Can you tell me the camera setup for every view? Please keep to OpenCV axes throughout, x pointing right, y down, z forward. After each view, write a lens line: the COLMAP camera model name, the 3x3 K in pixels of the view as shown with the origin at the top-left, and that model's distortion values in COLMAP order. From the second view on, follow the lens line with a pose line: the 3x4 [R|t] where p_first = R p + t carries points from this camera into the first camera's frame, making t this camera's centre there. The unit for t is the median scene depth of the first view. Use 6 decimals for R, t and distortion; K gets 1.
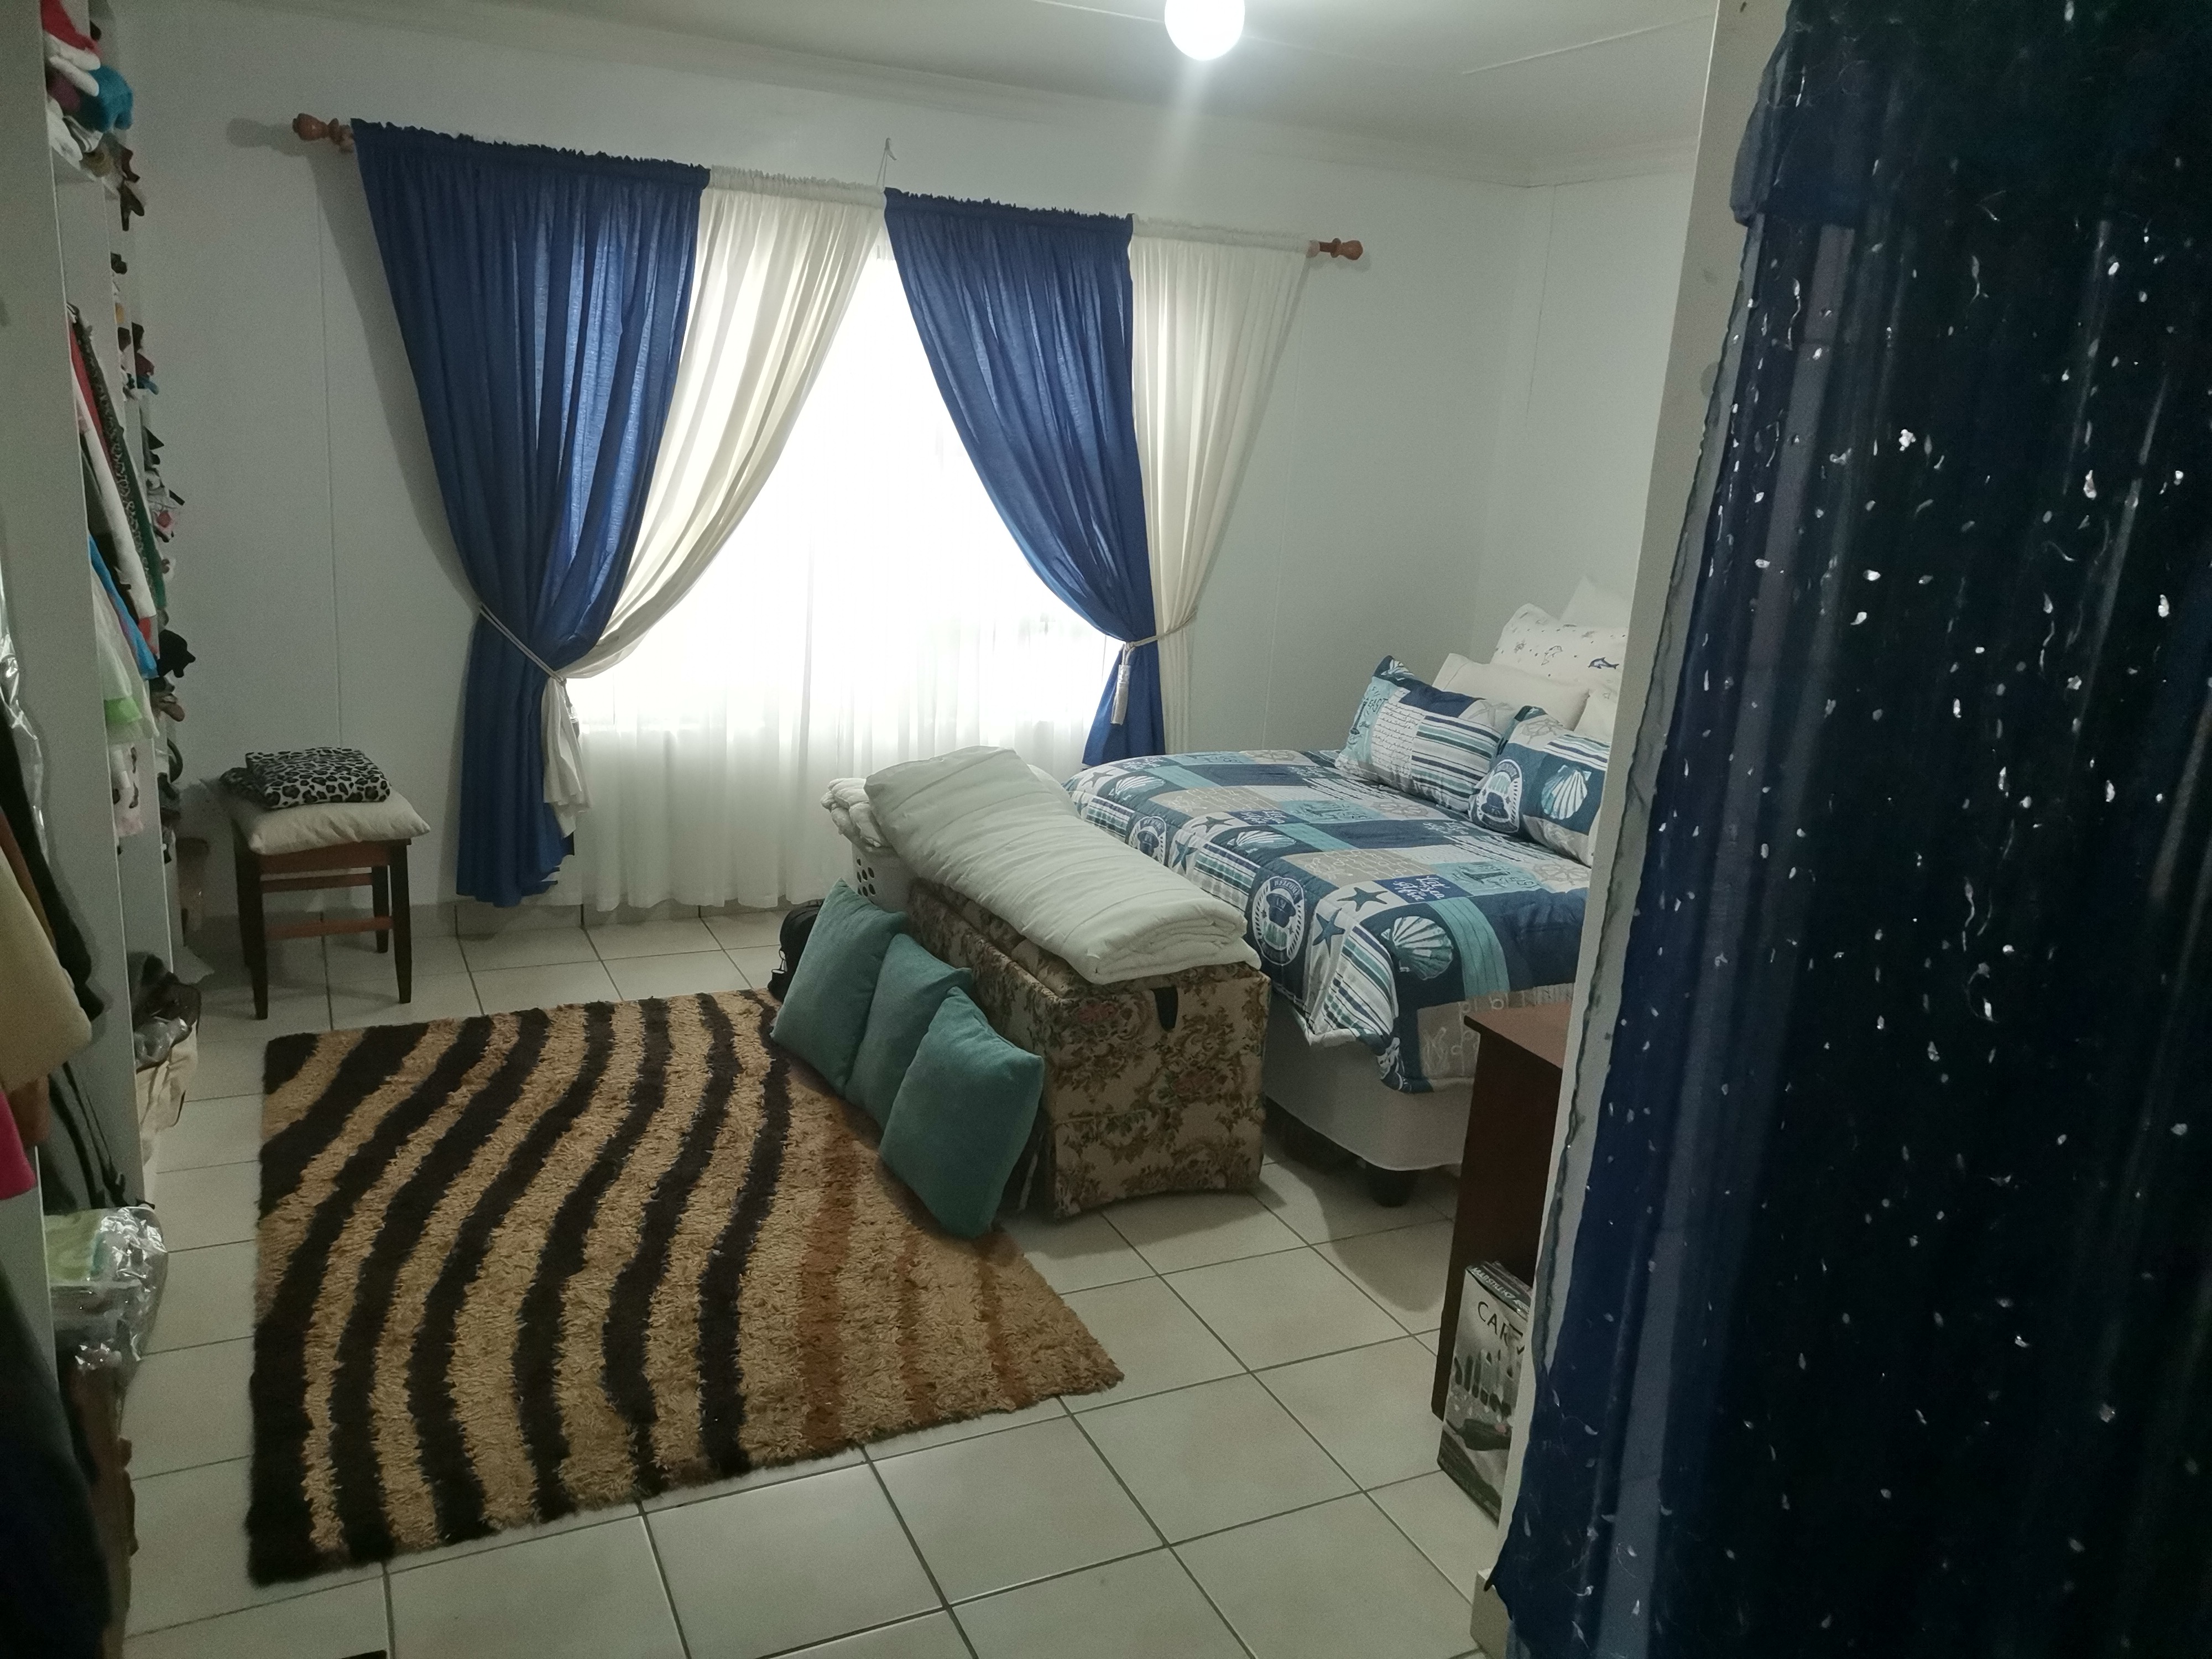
lens RADIAL K [[1642.5, 0, 1027.2], [0, 1642.5, 803.8], [0, 0, 1]] dist [0.047588, 0.000732]
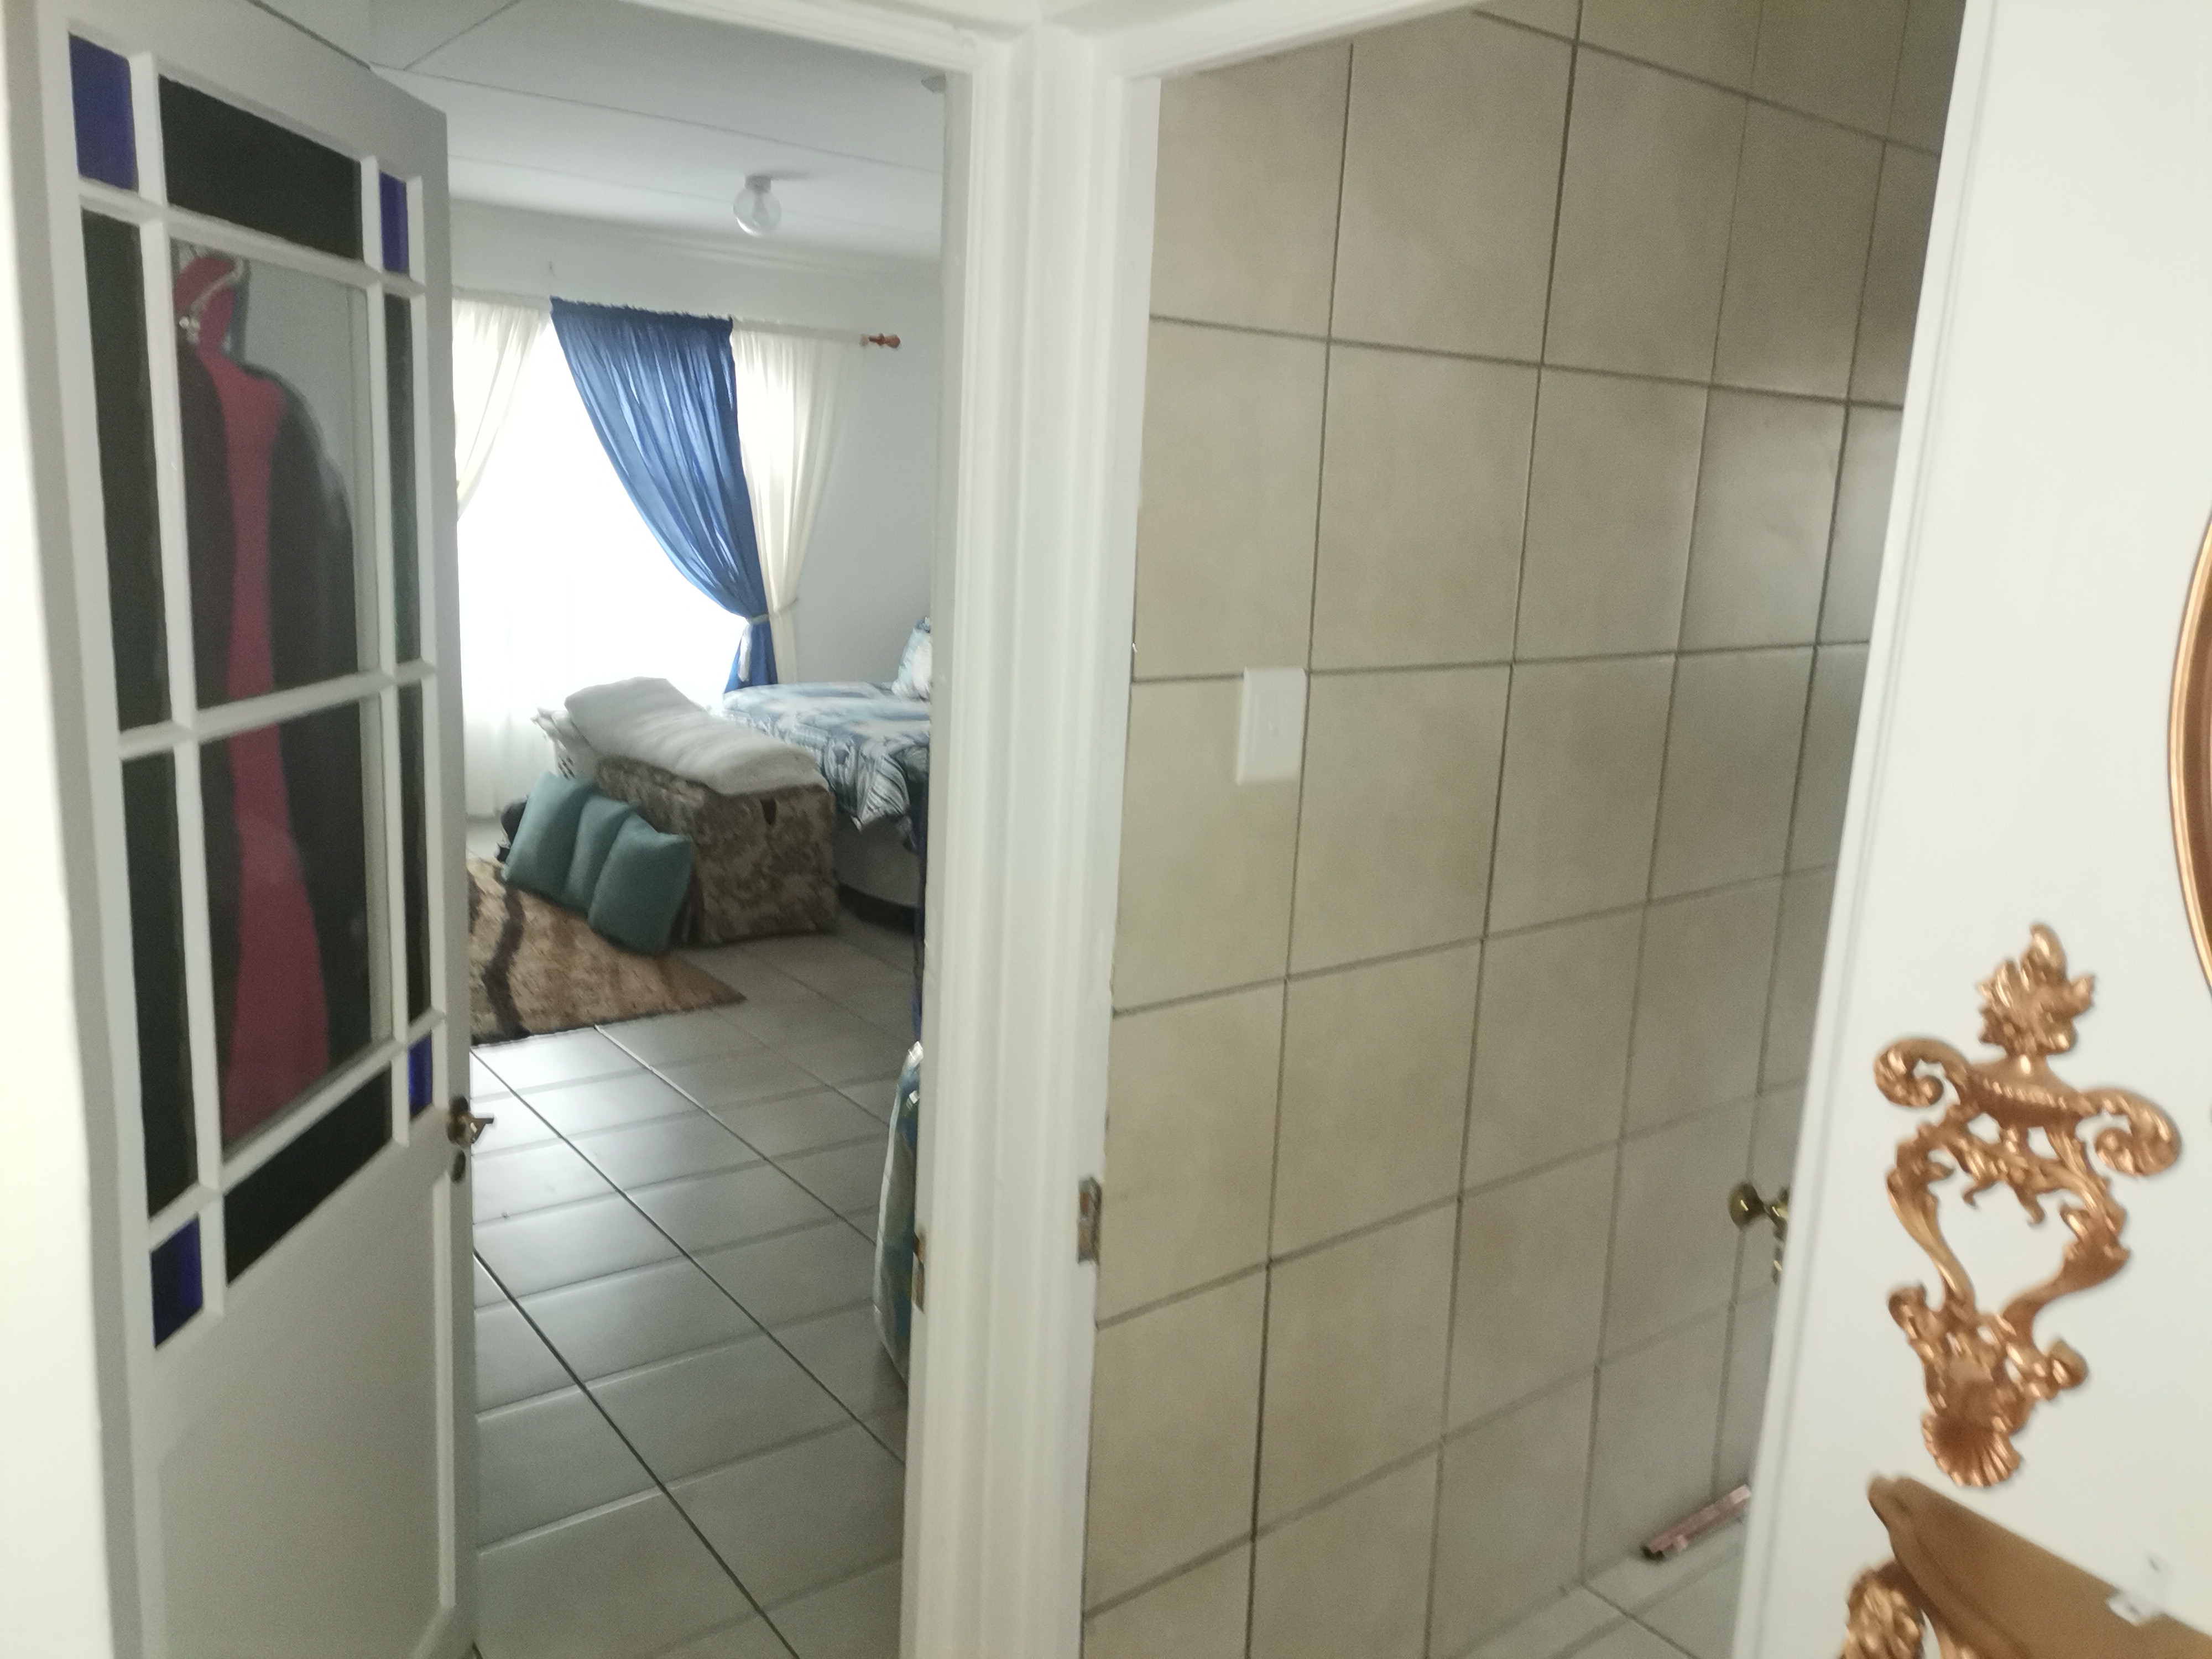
lens RADIAL K [[1631.2, 0, 1043.6], [0, 1631.2, 787.6], [0, 0, 1]] dist [0.027073, 0.001401]
pose [[0.975768, -0.051146, 0.212745, 0.007140], [0.060419, 0.997475, -0.037314, 0.162978], [-0.210300, 0.049263, 0.976395, -0.575296]]
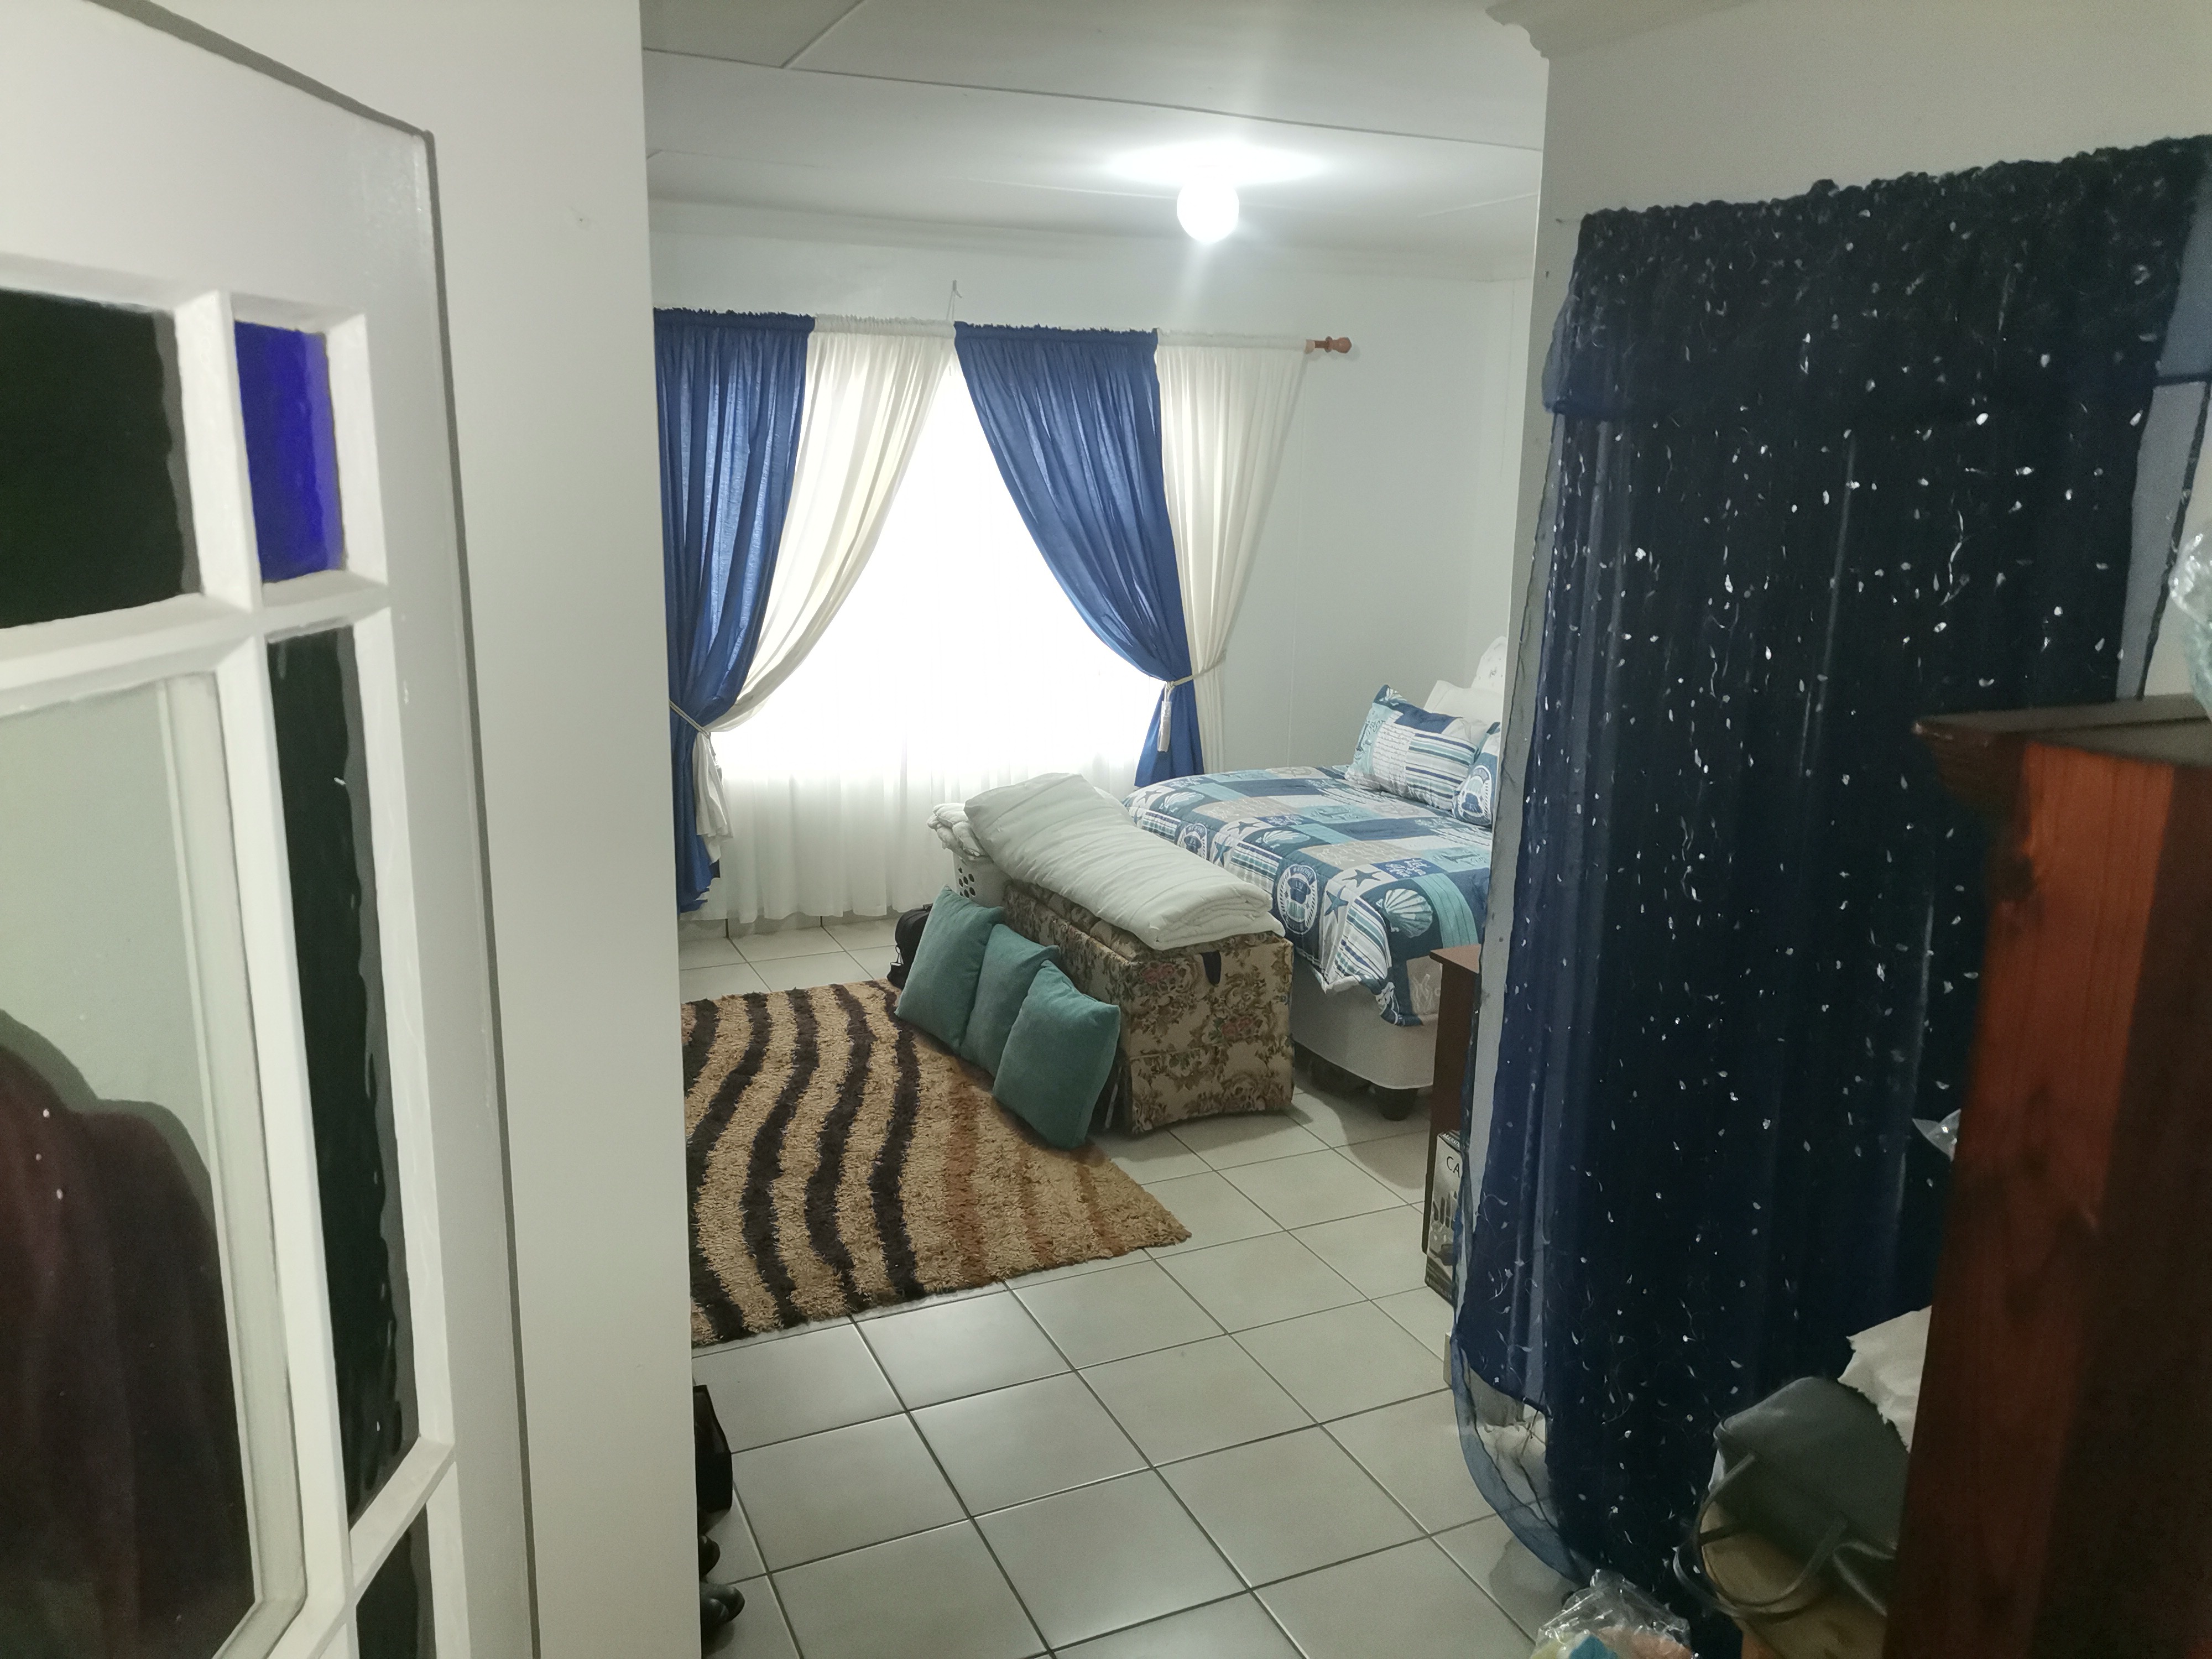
lens RADIAL K [[1624.5, 0, 1053.9], [0, 1624.5, 806.5], [0, 0, 1]] dist [0.034875, -0.001157]
pose [[0.999069, -0.041844, -0.010519, -0.019160], [0.041636, 0.998948, -0.019244, 0.015764], [0.011313, 0.018788, 0.999759, -0.256552]]
